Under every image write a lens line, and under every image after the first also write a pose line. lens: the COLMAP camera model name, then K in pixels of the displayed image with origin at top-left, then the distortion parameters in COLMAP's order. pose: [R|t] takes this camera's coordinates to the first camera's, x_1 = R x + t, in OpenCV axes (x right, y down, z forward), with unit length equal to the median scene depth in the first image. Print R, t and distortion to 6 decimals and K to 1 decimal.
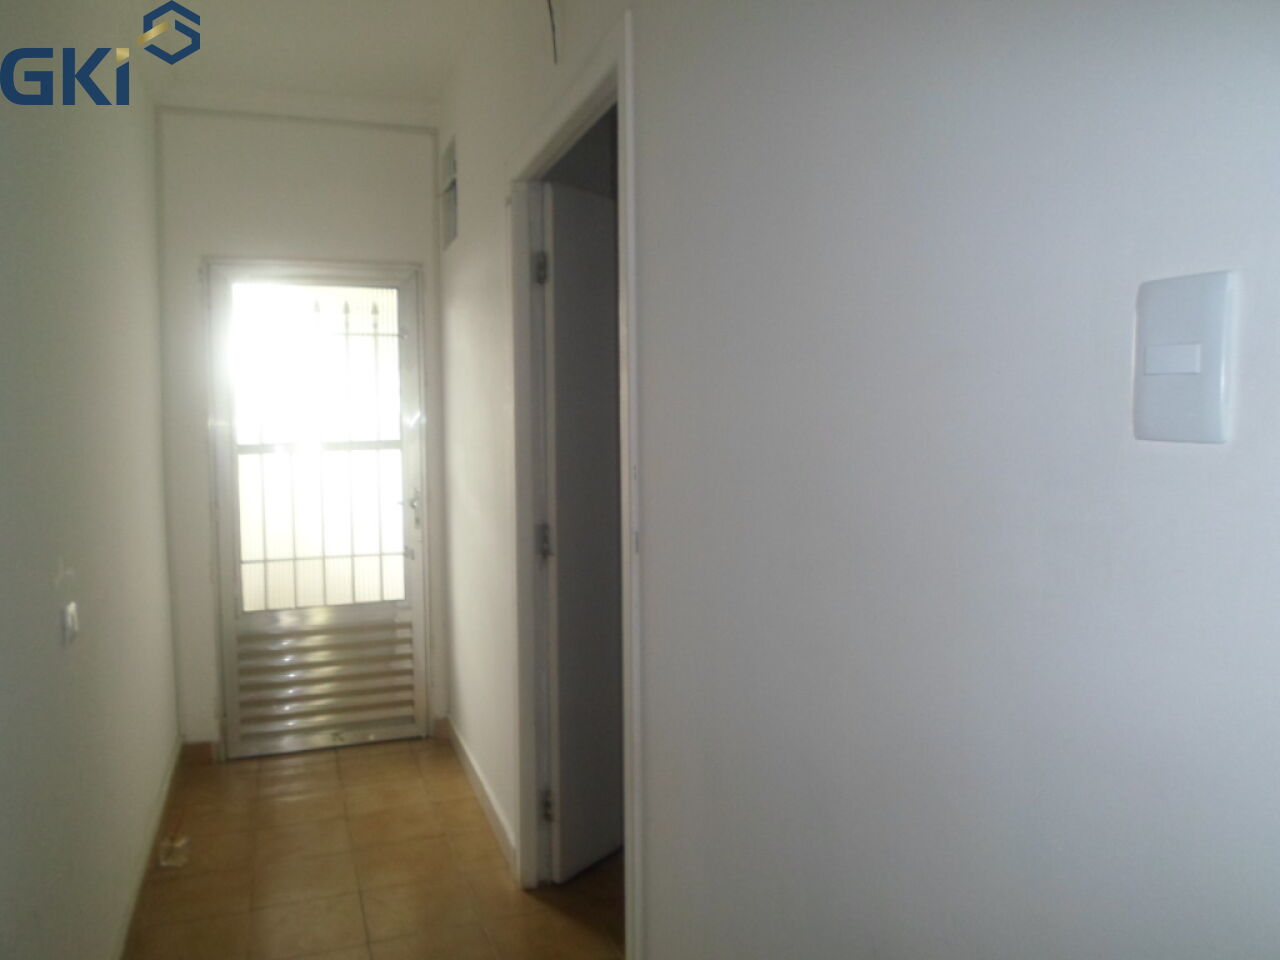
lens RADIAL K [[999.2, 0, 640.9], [0, 999.2, 474.4], [0, 0, 1]] dist [-0.025698, 0.003683]
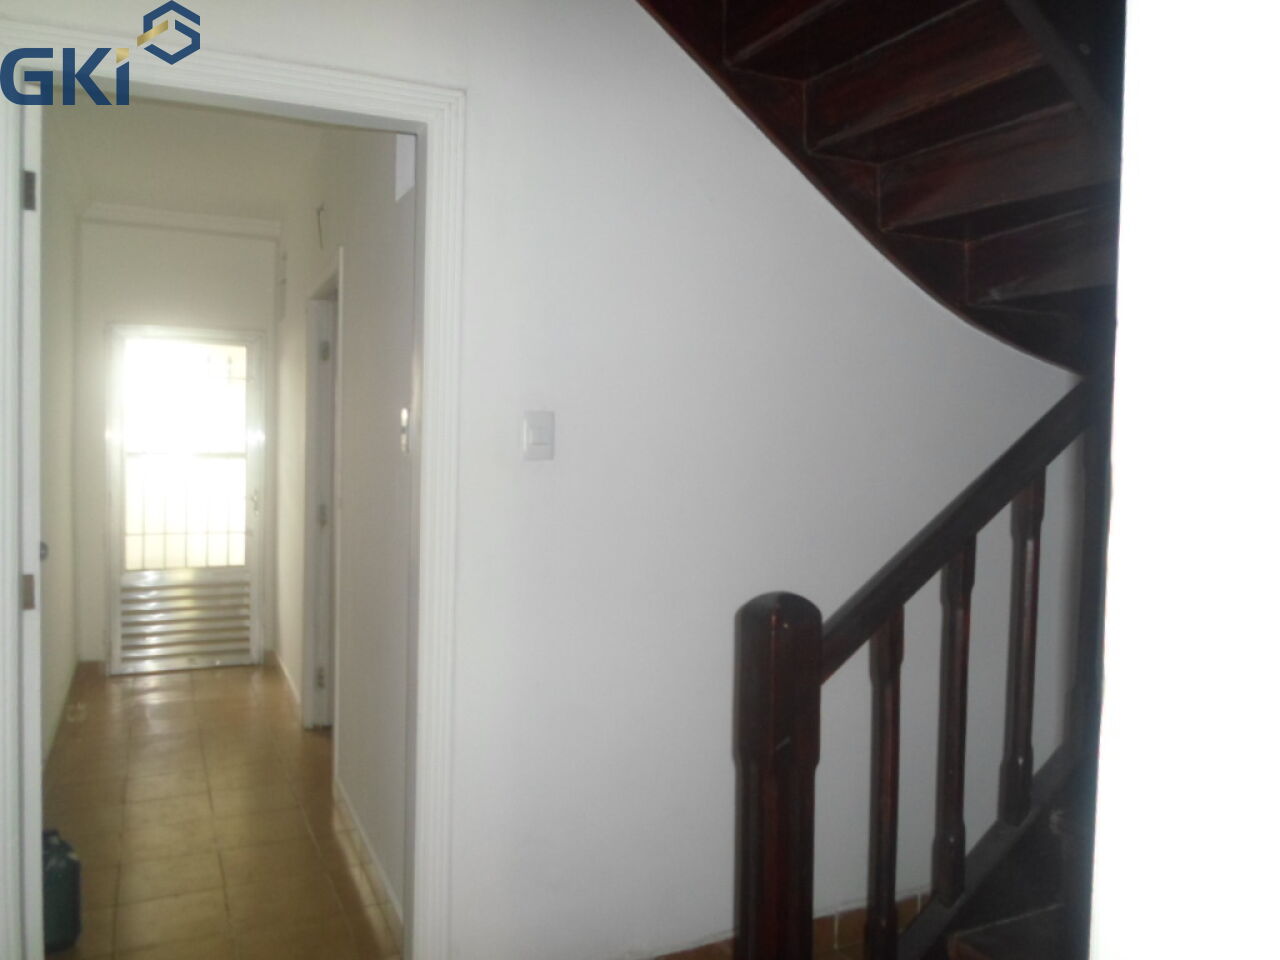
lens RADIAL K [[999.2, 0, 638.3], [0, 999.2, 485.0], [0, 0, 1]] dist [-0.025698, 0.003683]
pose [[0.993747, 0.029582, 0.107664, 0.165576], [-0.027815, 0.999453, -0.017876, 0.021796], [-0.108134, 0.014770, 0.994027, -0.473600]]
